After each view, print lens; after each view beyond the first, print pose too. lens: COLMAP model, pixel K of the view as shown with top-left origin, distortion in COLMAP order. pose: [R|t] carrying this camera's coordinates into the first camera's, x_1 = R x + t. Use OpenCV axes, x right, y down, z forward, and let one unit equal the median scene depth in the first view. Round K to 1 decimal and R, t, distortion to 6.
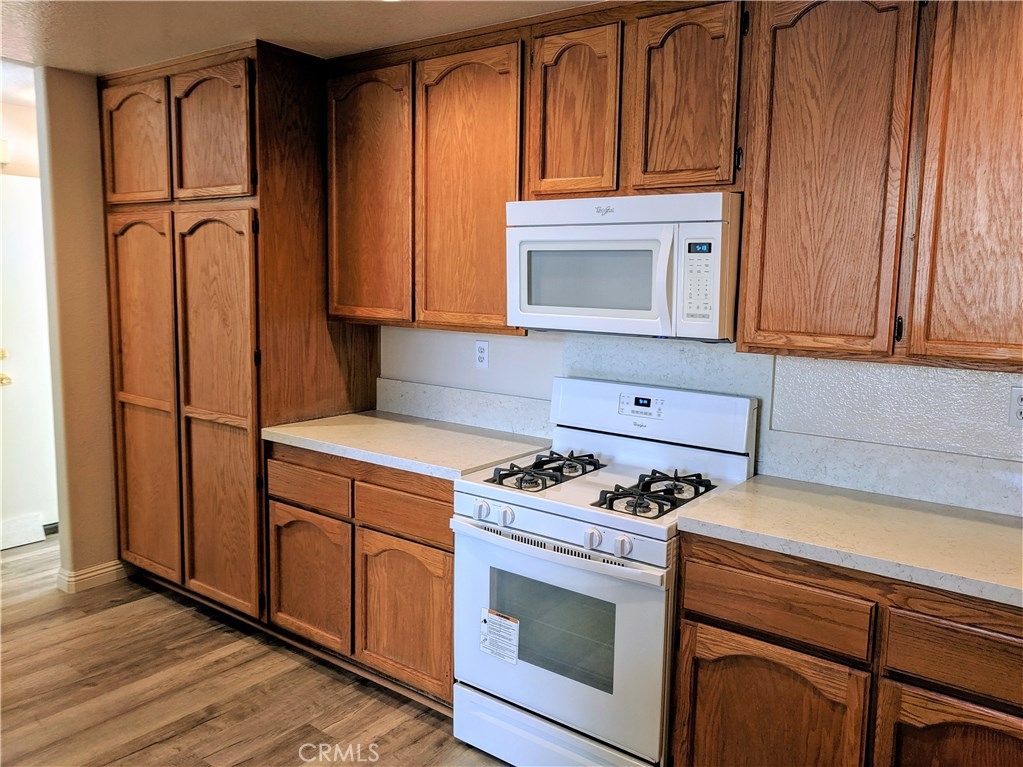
lens RADIAL K [[784.9, 0, 514.1], [0, 784.9, 381.6], [0, 0, 1]] dist [-0.005016, -0.000063]
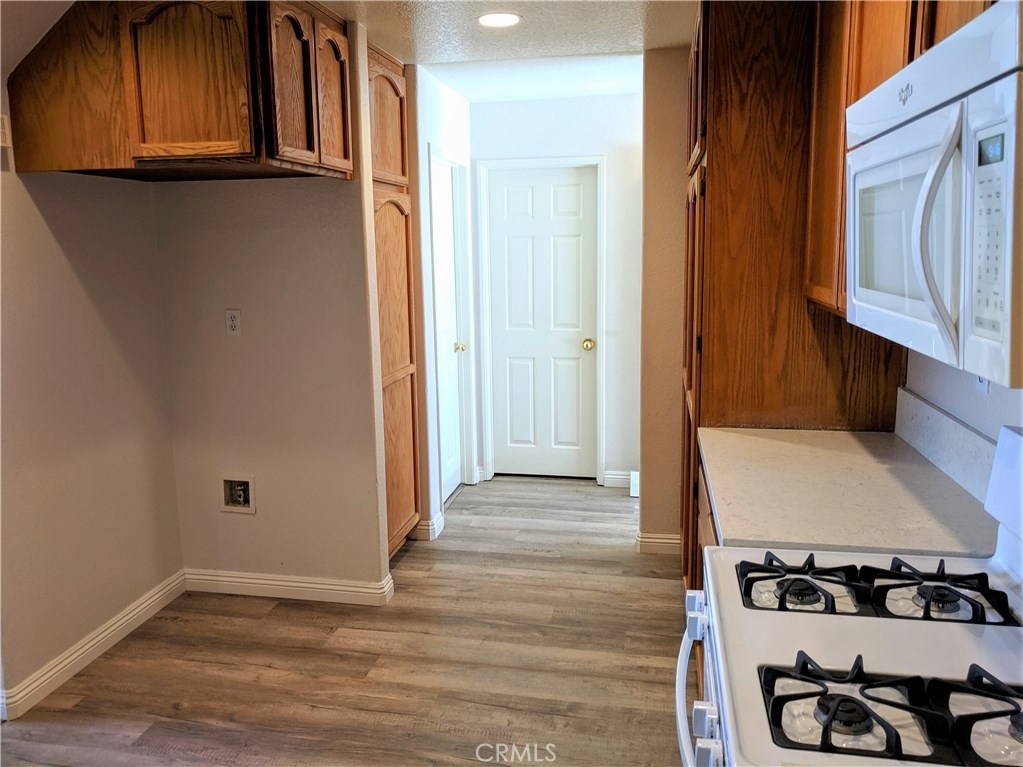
lens RADIAL K [[797.8, 0, 509.0], [0, 797.8, 373.5], [0, 0, 1]] dist [0.005407, 0.002407]
pose [[0.424471, 0.115311, -0.898069, 0.368392], [-0.093661, 0.992128, 0.083119, -0.051533], [0.900584, 0.048833, 0.431930, 0.446850]]
